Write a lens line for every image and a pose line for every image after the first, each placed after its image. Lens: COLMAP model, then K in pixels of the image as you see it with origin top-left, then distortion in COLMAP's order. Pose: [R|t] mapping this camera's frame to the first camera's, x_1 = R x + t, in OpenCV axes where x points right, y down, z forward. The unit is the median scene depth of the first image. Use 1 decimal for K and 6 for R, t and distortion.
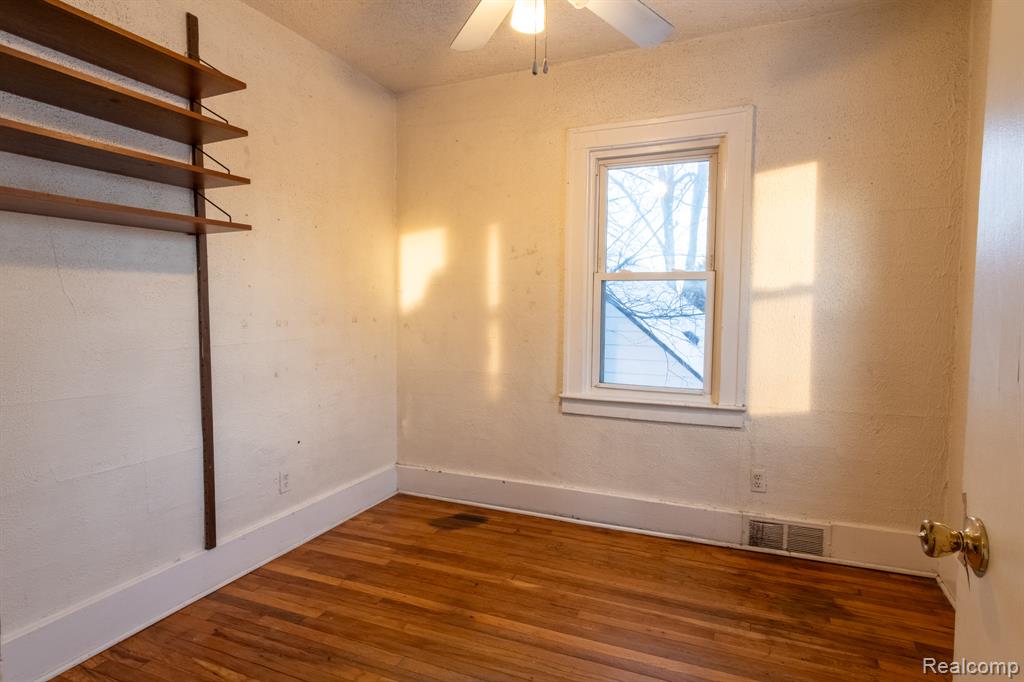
lens RADIAL K [[544.3, 0, 514.8], [0, 544.3, 337.0], [0, 0, 1]] dist [0.008756, 0.000015]
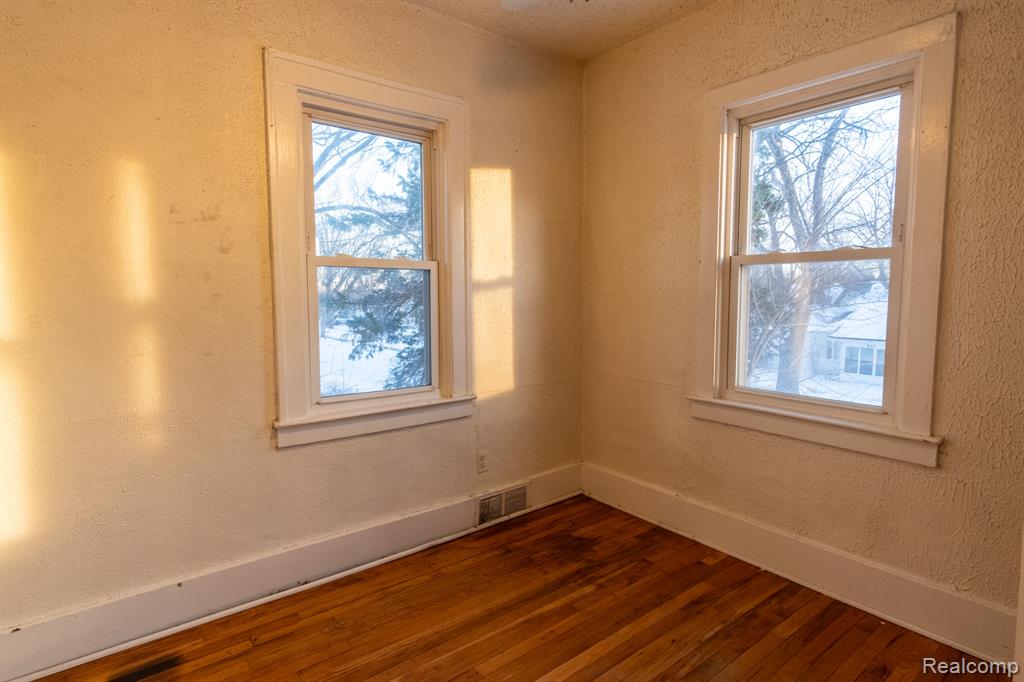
lens RADIAL K [[544.3, 0, 514.8], [0, 544.3, 337.0], [0, 0, 1]] dist [0.008756, 0.000015]
pose [[0.475899, -0.075453, 0.876257, -0.436735], [0.056412, 0.996880, 0.055202, -0.033759], [-0.877689, 0.023161, 0.478671, 0.432952]]
